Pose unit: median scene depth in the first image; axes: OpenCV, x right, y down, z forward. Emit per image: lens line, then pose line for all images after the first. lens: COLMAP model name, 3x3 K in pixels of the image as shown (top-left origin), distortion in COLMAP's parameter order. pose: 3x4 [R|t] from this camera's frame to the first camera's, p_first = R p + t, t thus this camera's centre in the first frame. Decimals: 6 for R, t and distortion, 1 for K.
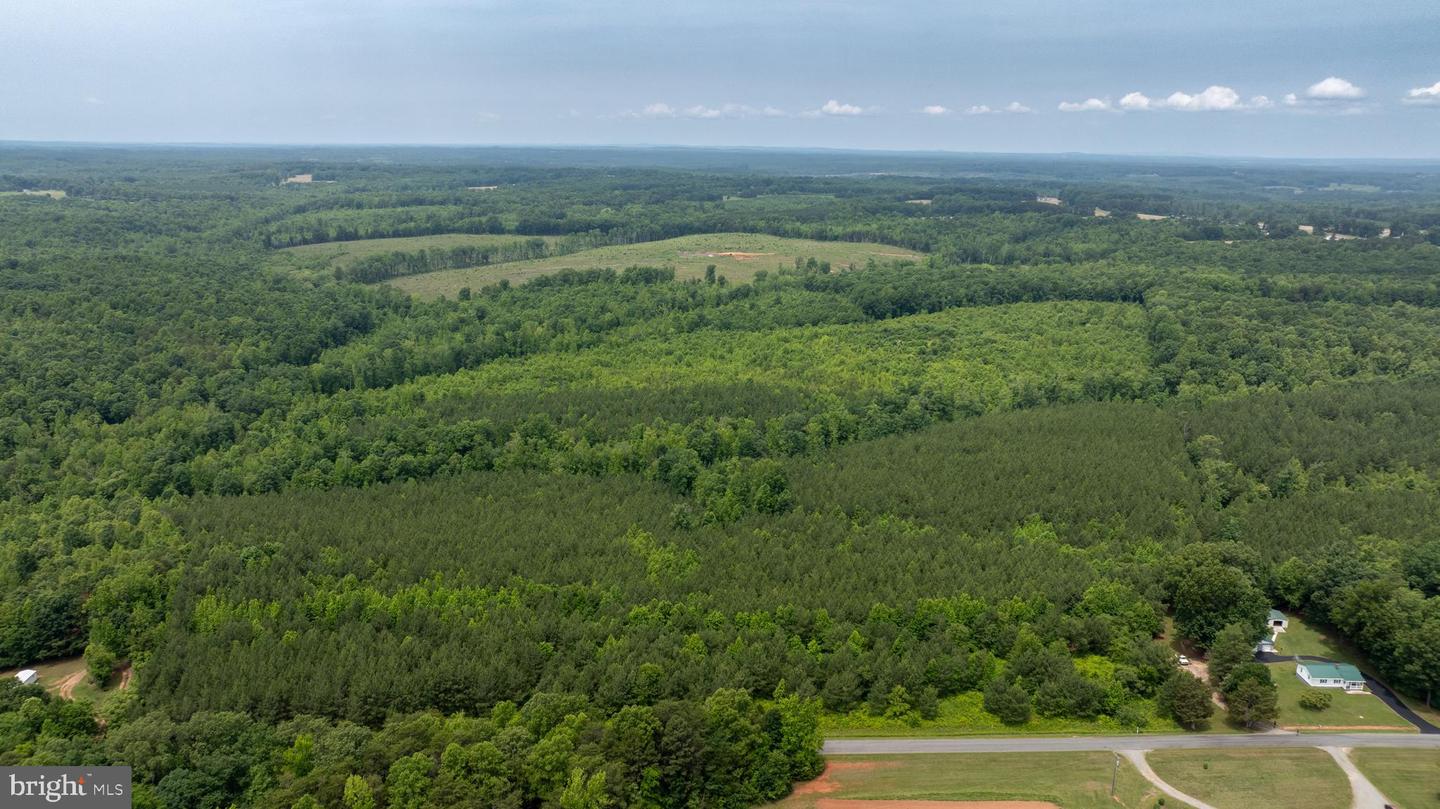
lens RADIAL K [[1015.3, 0, 722.0], [0, 1015.3, 397.4], [0, 0, 1]] dist [-0.040243, 0.040802]
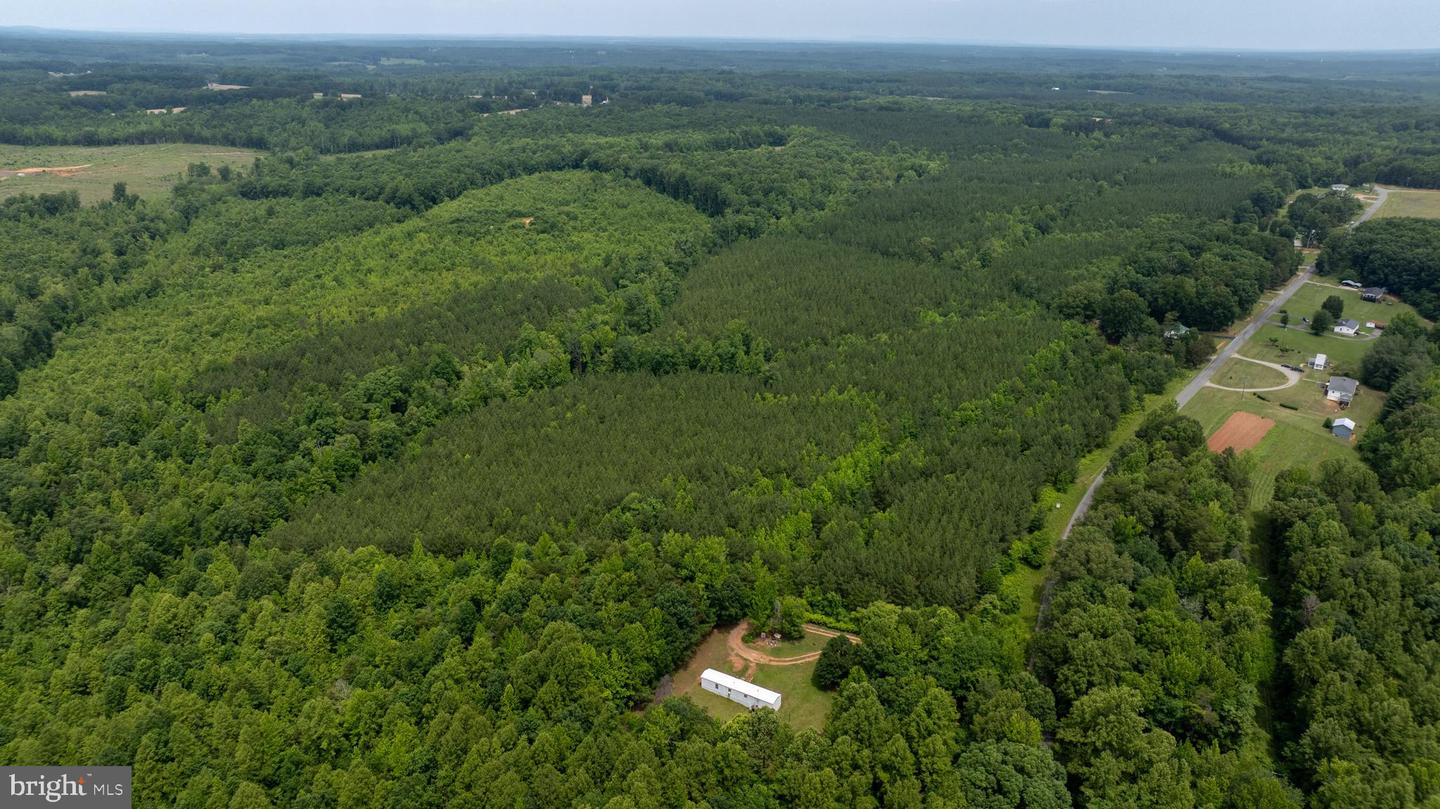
lens RADIAL K [[1015.3, 0, 722.0], [0, 1015.3, 404.9], [0, 0, 1]] dist [-0.040243, 0.040802]
pose [[0.612612, -0.275567, 0.740789, -0.435493], [0.185029, 0.961210, 0.204547, -0.043229], [-0.768421, 0.011759, 0.639837, 0.147407]]
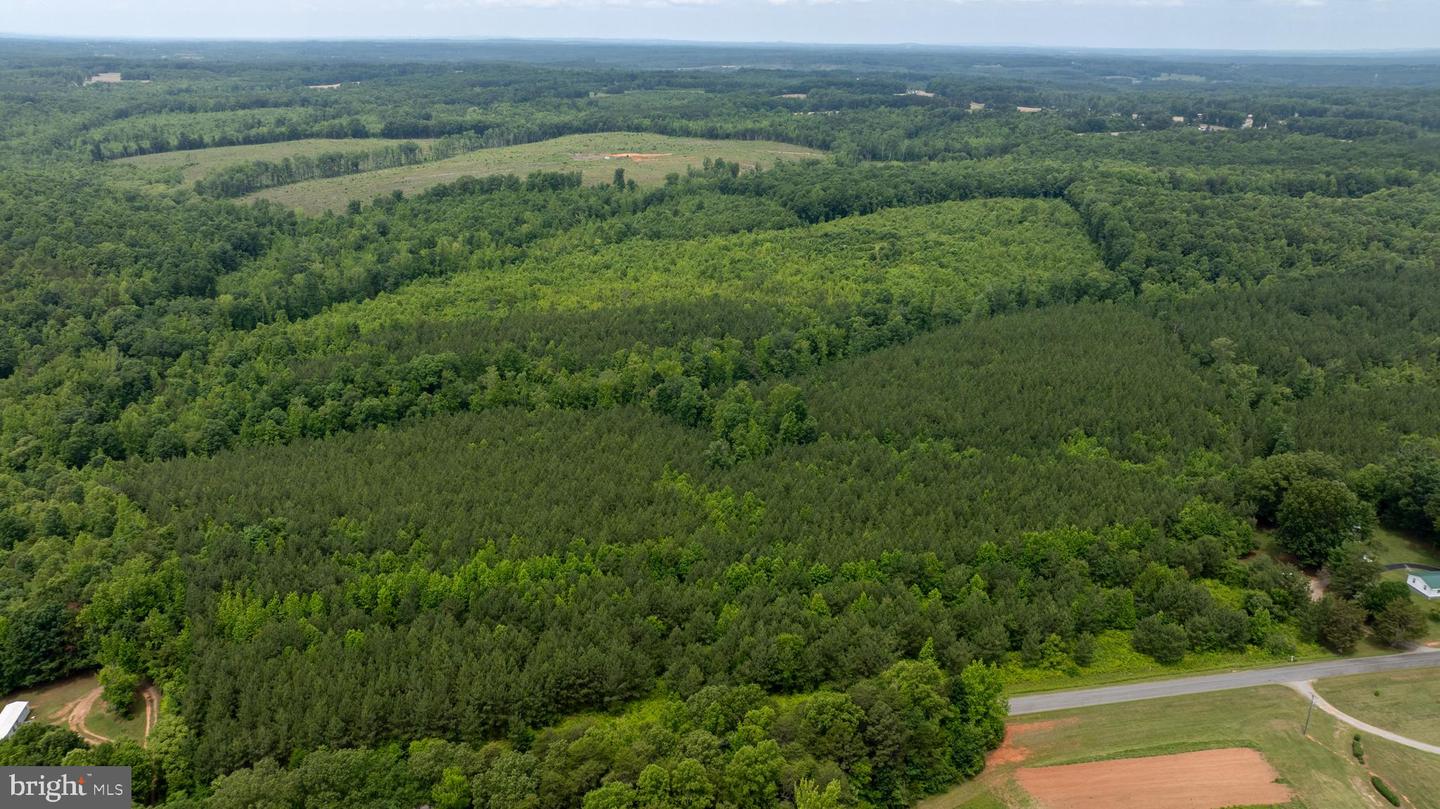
lens RADIAL K [[1015.3, 0, 722.7], [0, 1015.3, 399.0], [0, 0, 1]] dist [-0.040243, 0.040802]
pose [[0.987954, -0.054023, 0.145012, -0.078237], [0.039296, 0.993949, 0.102570, -0.012535], [-0.149676, -0.095636, 0.984099, 0.044477]]
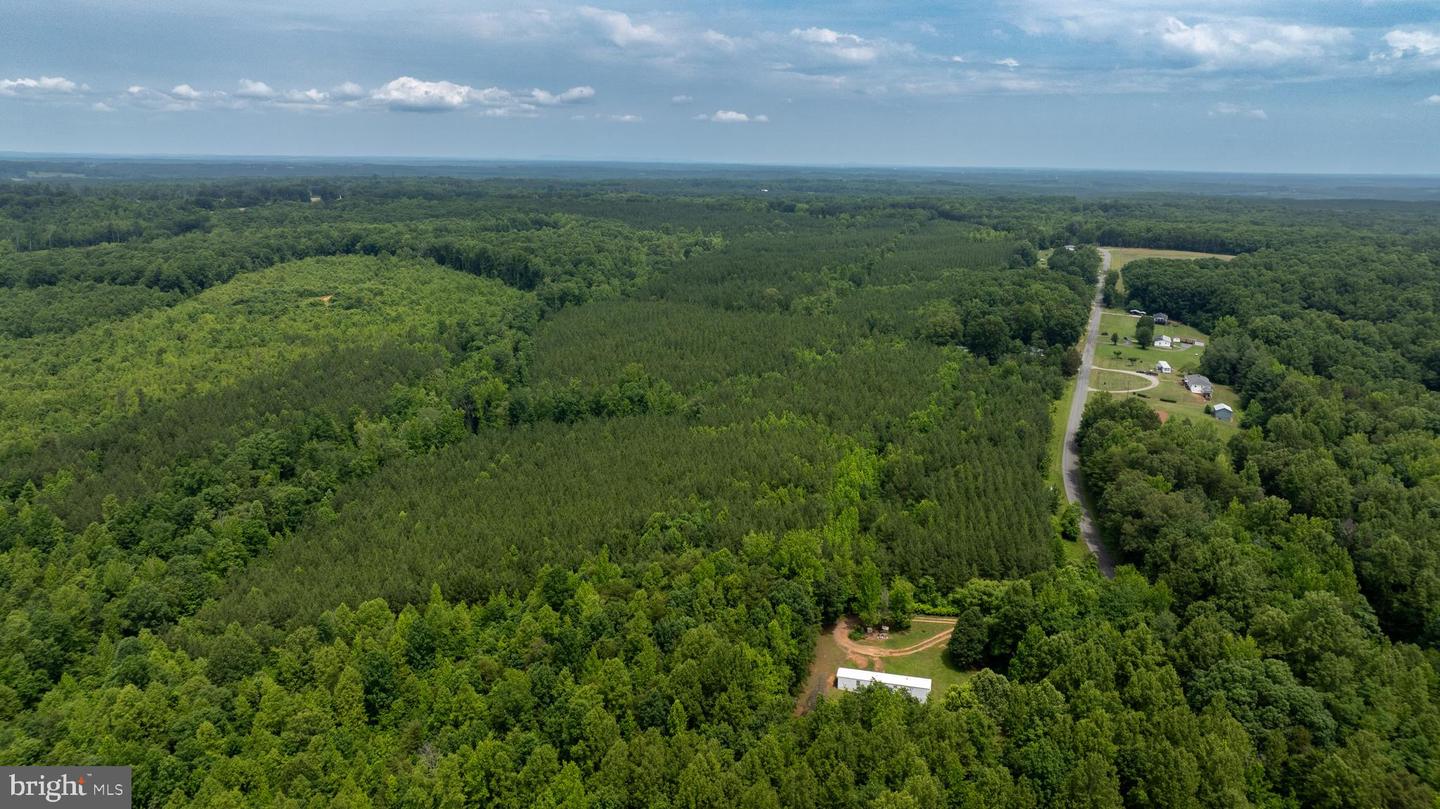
lens RADIAL K [[1015.3, 0, 721.6], [0, 1015.3, 408.1], [0, 0, 1]] dist [-0.040243, 0.040802]
pose [[0.356104, -0.229837, 0.905740, -0.477203], [0.215840, 0.963300, 0.159582, -0.023835], [-0.909177, 0.138667, 0.392643, 0.257199]]
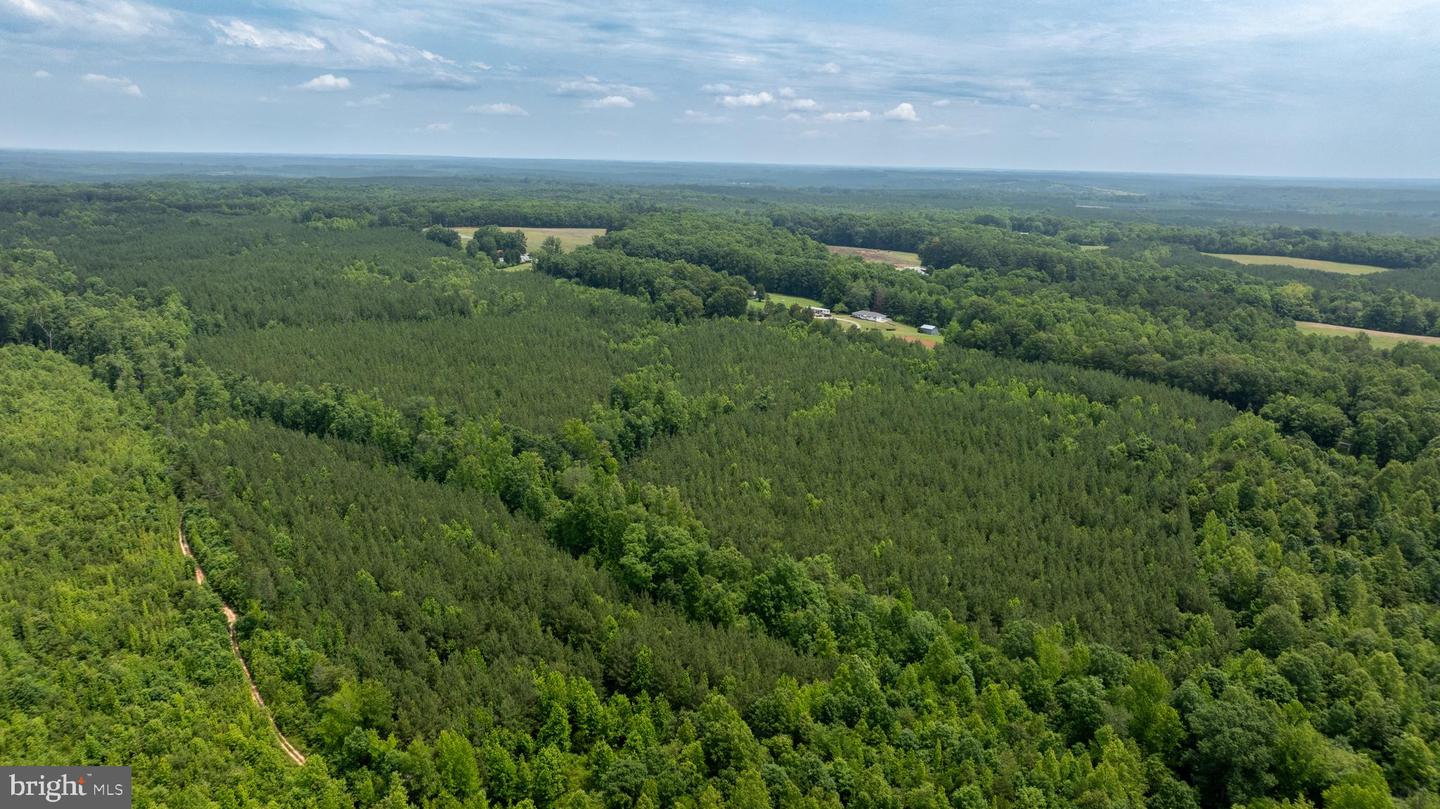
lens RADIAL K [[1015.3, 0, 724.1], [0, 1015.3, 398.1], [0, 0, 1]] dist [-0.040243, 0.040802]
pose [[-0.599841, -0.208131, 0.772575, -0.408717], [0.165623, 0.912364, 0.374382, -0.143105], [-0.782790, 0.352526, -0.512802, 0.751658]]
